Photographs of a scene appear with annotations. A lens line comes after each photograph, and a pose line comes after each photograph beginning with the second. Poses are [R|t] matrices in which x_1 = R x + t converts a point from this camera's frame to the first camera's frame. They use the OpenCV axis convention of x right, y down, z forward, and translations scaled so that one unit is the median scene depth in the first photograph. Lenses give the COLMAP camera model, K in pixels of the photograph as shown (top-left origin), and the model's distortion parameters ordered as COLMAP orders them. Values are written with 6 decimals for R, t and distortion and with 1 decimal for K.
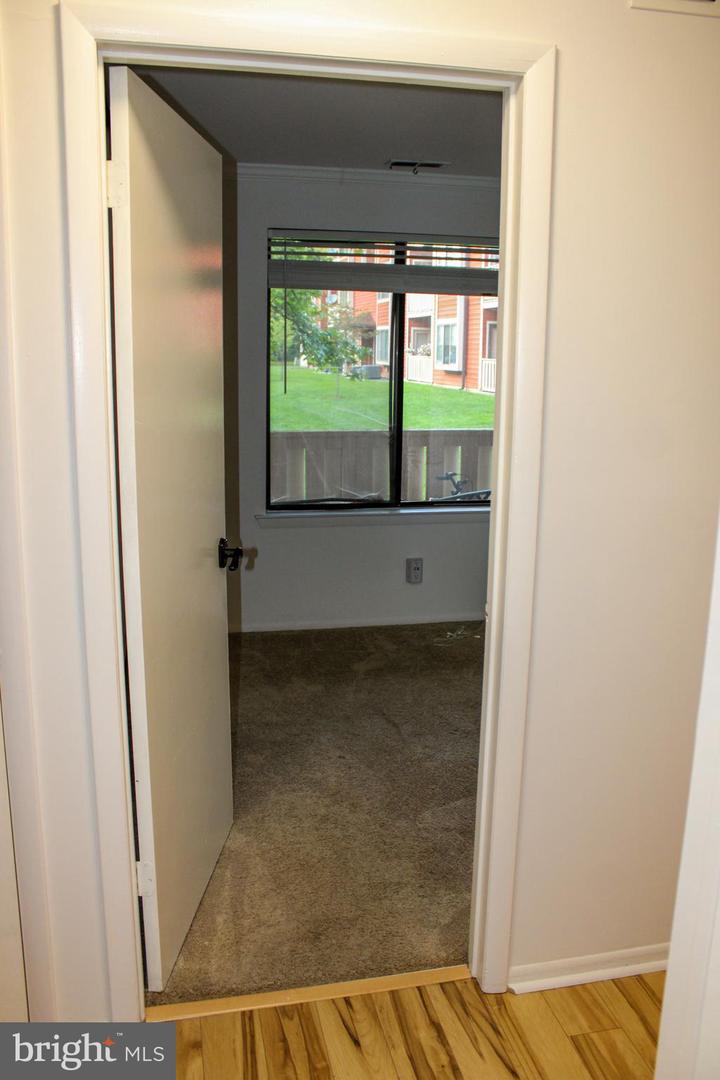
lens RADIAL K [[925.7, 0, 360.0], [0, 925.7, 540.0], [0, 0, 1]] dist [-0.150277, 0.165045]
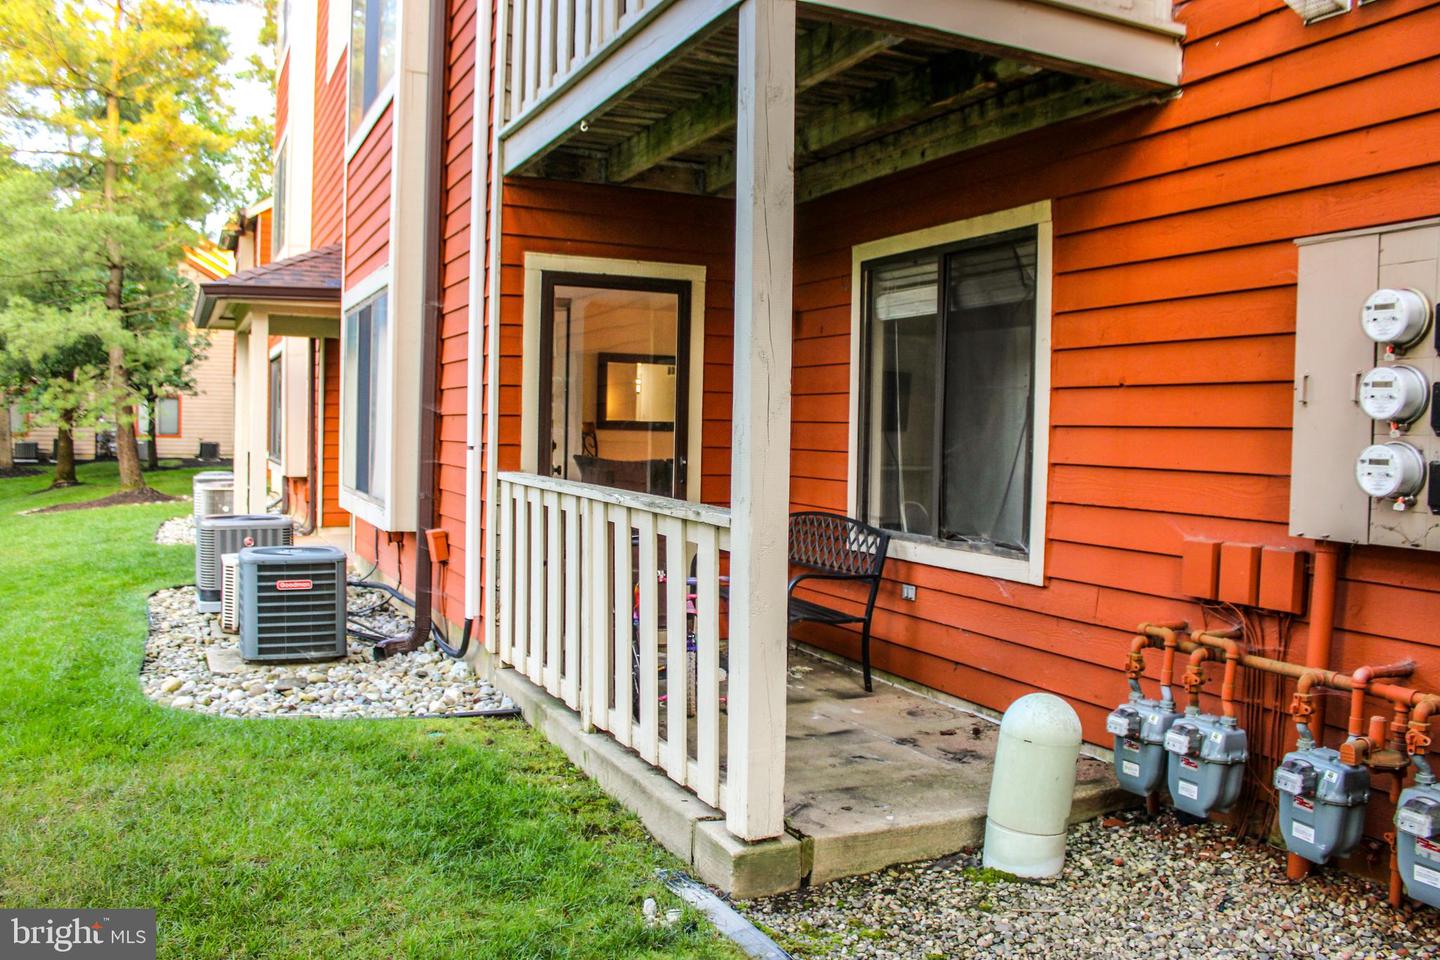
lens RADIAL K [[1234.3, 0, 720.0], [0, 1234.3, 480.0], [0, 0, 1]] dist [-0.150277, 0.165045]
pose [[0.979756, 0.001064, 0.200191, 0.128150], [0.032921, 0.985516, -0.166355, -0.158925], [-0.197468, 0.169577, 0.965531, 0.781455]]
